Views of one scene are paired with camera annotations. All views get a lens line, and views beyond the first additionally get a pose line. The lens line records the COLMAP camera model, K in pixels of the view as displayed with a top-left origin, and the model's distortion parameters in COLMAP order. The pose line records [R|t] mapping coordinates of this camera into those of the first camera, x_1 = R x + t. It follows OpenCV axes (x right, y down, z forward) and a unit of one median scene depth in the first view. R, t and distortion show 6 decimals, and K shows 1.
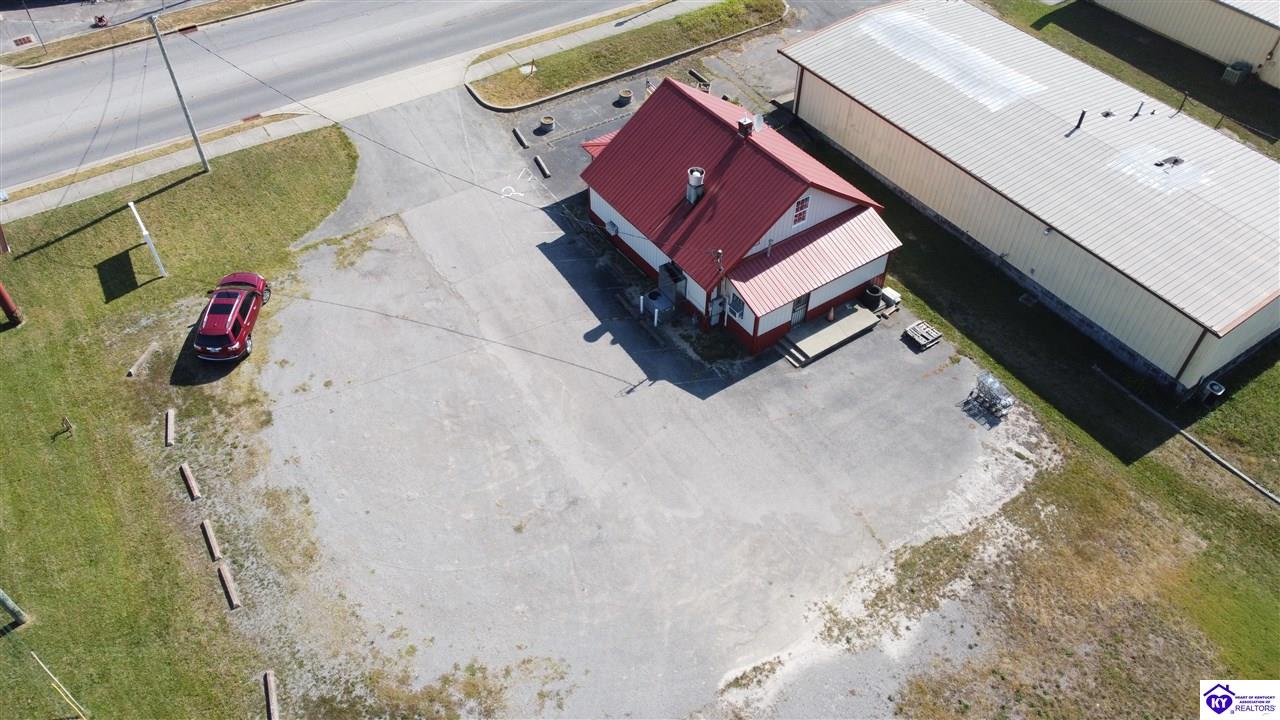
lens RADIAL K [[972.7, 0, 639.1], [0, 972.7, 329.7], [0, 0, 1]] dist [-0.000722, -0.015276]
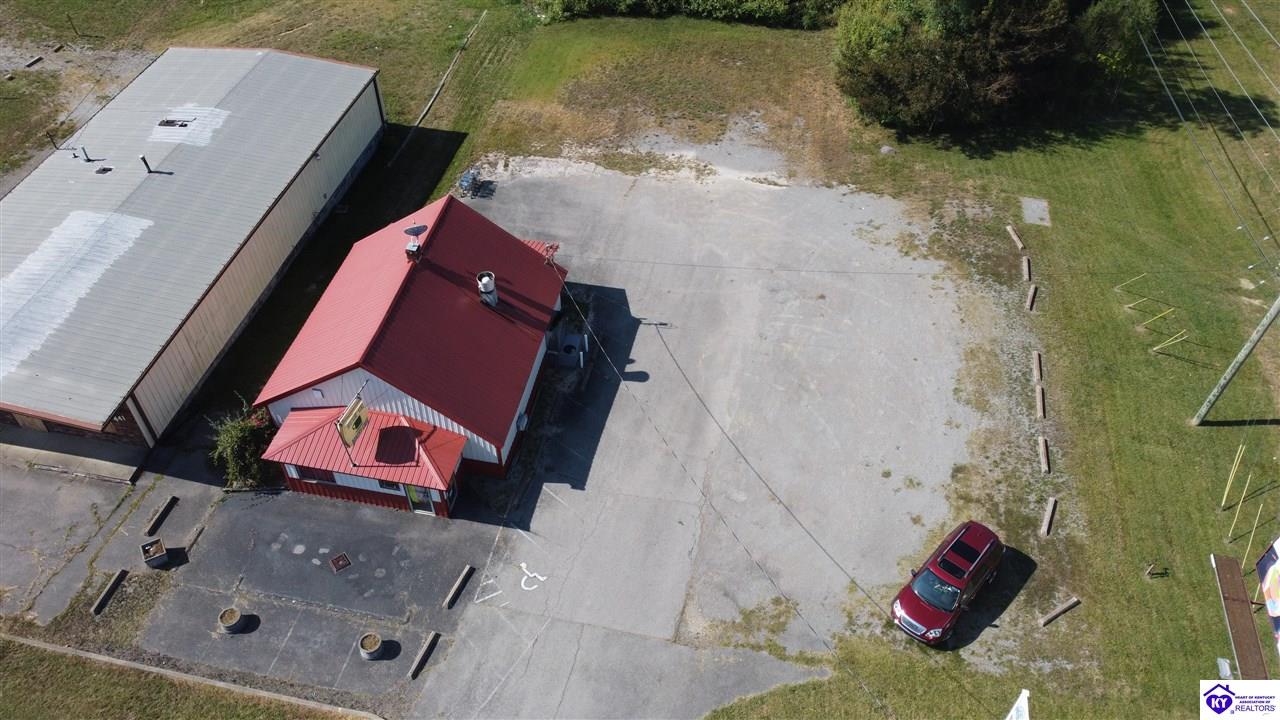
lens RADIAL K [[972.7, 0, 639.1], [0, 972.7, 329.7], [0, 0, 1]] dist [-0.000722, -0.015276]
pose [[-0.700184, -0.503186, 0.506504, -0.579615], [0.500396, 0.160163, 0.850854, -0.933705], [-0.509261, 0.849207, 0.139649, 0.893437]]
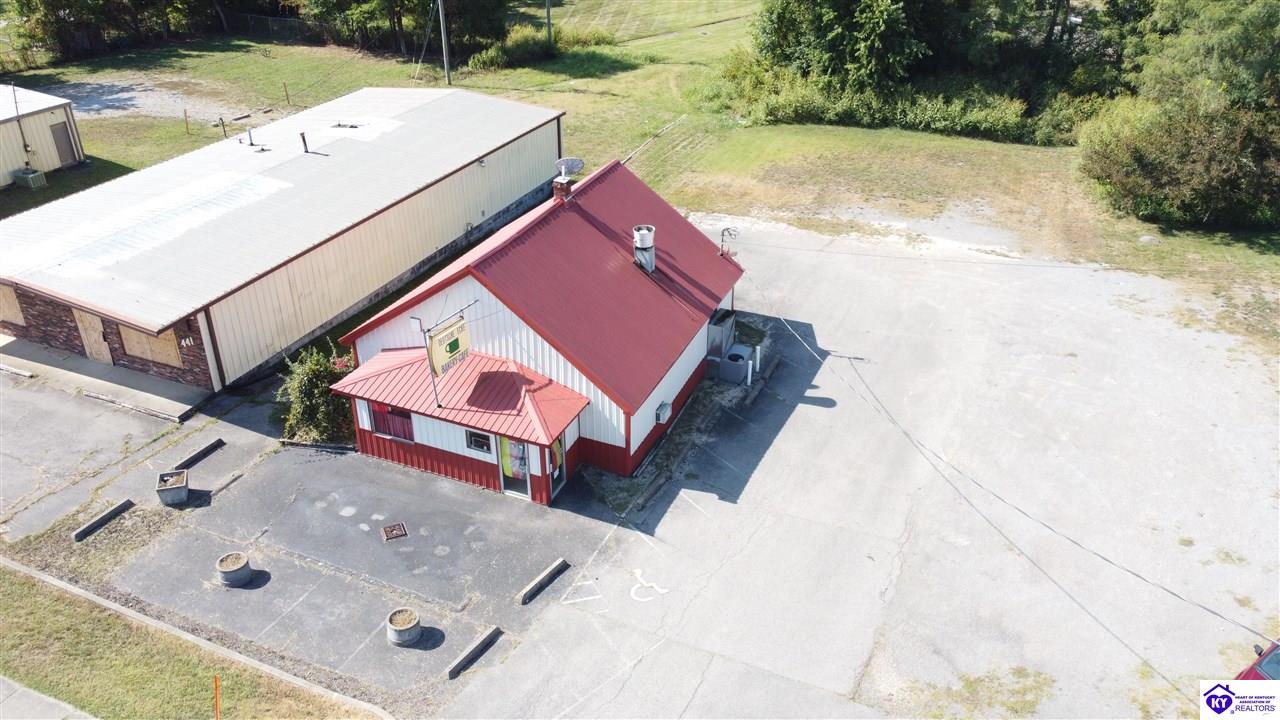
lens RADIAL K [[972.7, 0, 639.1], [0, 972.7, 329.7], [0, 0, 1]] dist [-0.000722, -0.015276]
pose [[-0.533427, -0.399388, 0.745618, -0.564998], [0.596022, 0.448000, 0.666373, -0.671132], [-0.600178, 0.799866, -0.000931, 1.137122]]
